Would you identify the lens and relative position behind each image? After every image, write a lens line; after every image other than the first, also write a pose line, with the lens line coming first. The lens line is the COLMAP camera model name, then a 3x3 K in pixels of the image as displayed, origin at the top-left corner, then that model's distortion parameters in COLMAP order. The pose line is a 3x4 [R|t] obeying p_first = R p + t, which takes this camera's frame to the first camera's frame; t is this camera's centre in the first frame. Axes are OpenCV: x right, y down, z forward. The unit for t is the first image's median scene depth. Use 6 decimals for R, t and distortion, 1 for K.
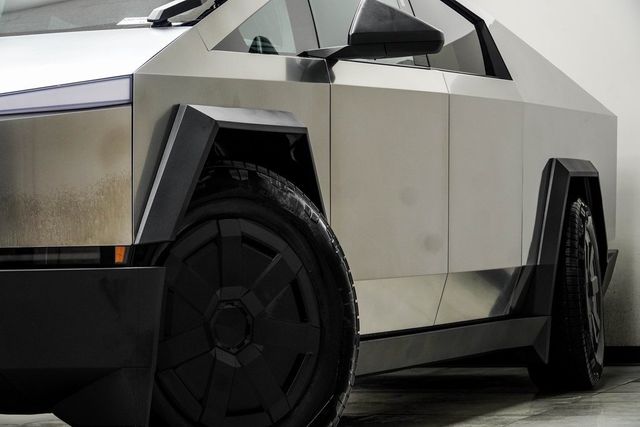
lens RADIAL K [[1749.3, 0, 320.6], [0, 1749.3, 209.3], [0, 0, 1]] dist [-0.604432, 0.000000]
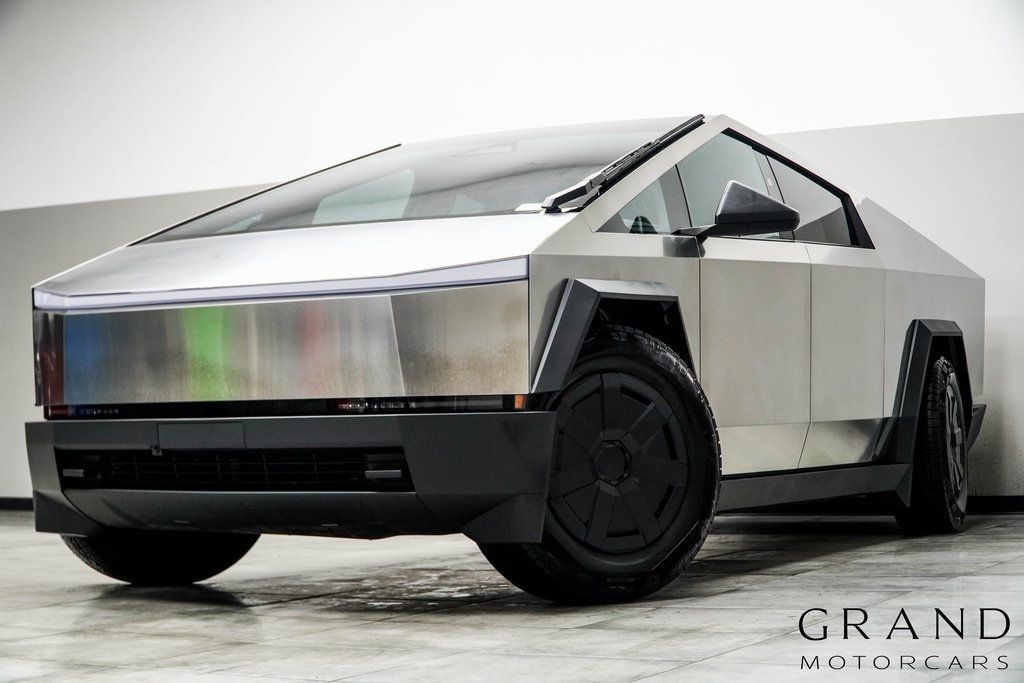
lens RADIAL K [[1817.7, 0, 541.7], [0, 1817.7, 262.3], [0, 0, 1]] dist [-0.303403, 0.000000]
pose [[0.994262, -0.008640, -0.106625, 0.034024], [0.002033, 0.998079, -0.061917, 0.006540], [0.106956, 0.061345, 0.992370, -0.248391]]
